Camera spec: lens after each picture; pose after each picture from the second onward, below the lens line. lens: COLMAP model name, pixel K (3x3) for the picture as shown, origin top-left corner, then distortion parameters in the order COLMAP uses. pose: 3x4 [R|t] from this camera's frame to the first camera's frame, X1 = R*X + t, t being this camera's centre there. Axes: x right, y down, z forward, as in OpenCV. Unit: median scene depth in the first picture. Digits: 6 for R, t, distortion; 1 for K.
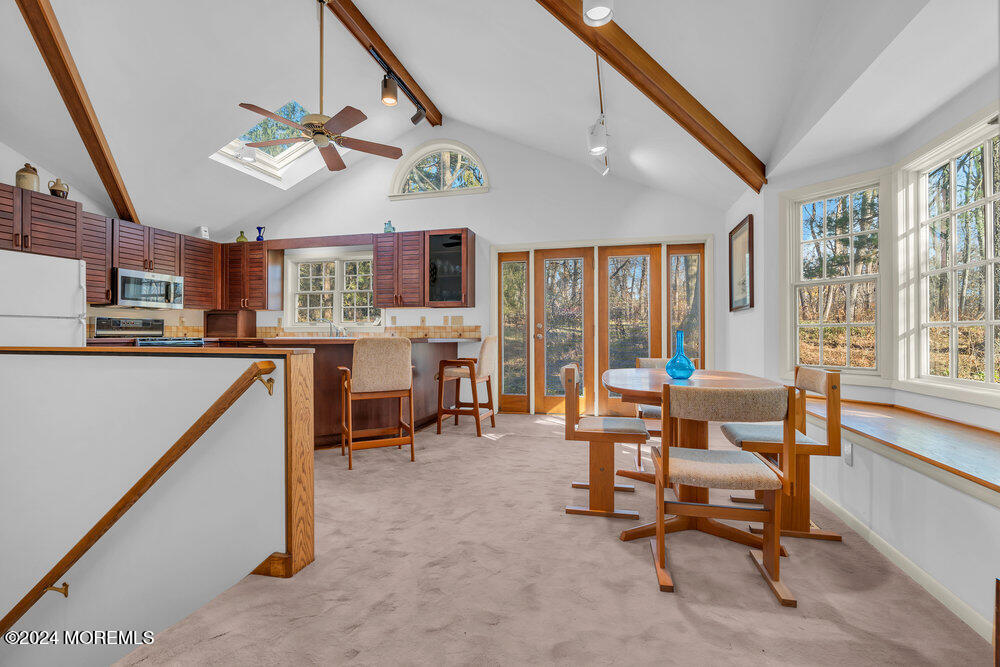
lens RADIAL K [[452.7, 0, 498.0], [0, 452.7, 333.2], [0, 0, 1]] dist [-0.009652, 0.002366]
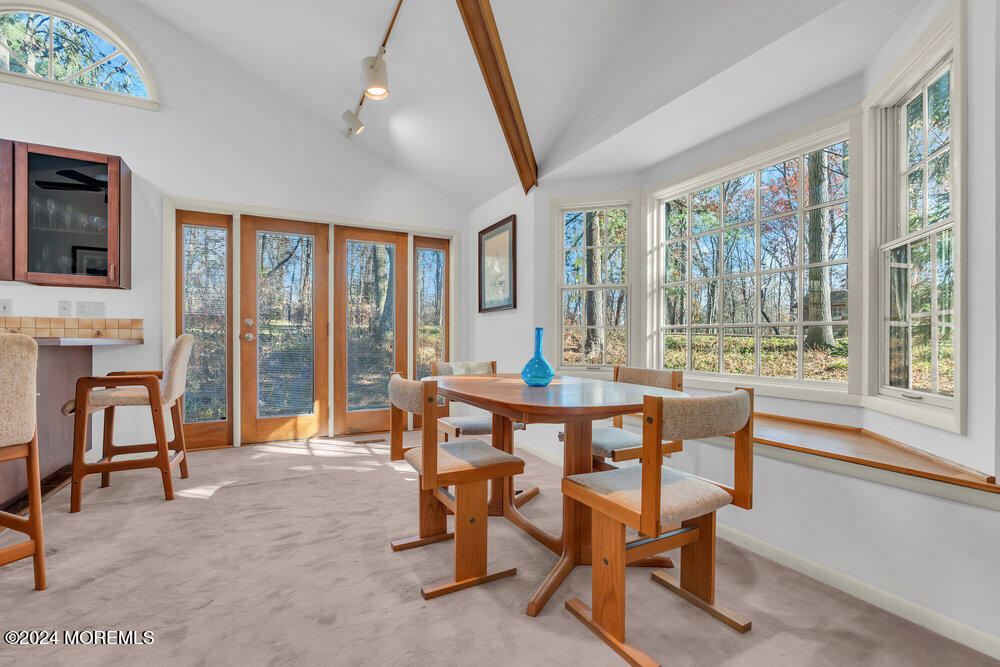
lens RADIAL K [[452.7, 0, 504.6], [0, 452.7, 342.2], [0, 0, 1]] dist [-0.009652, 0.002366]
pose [[0.733819, -0.002007, 0.679342, -0.122658], [-0.007022, 0.999920, 0.010540, 0.006644], [-0.679309, -0.012505, 0.733746, 0.252115]]
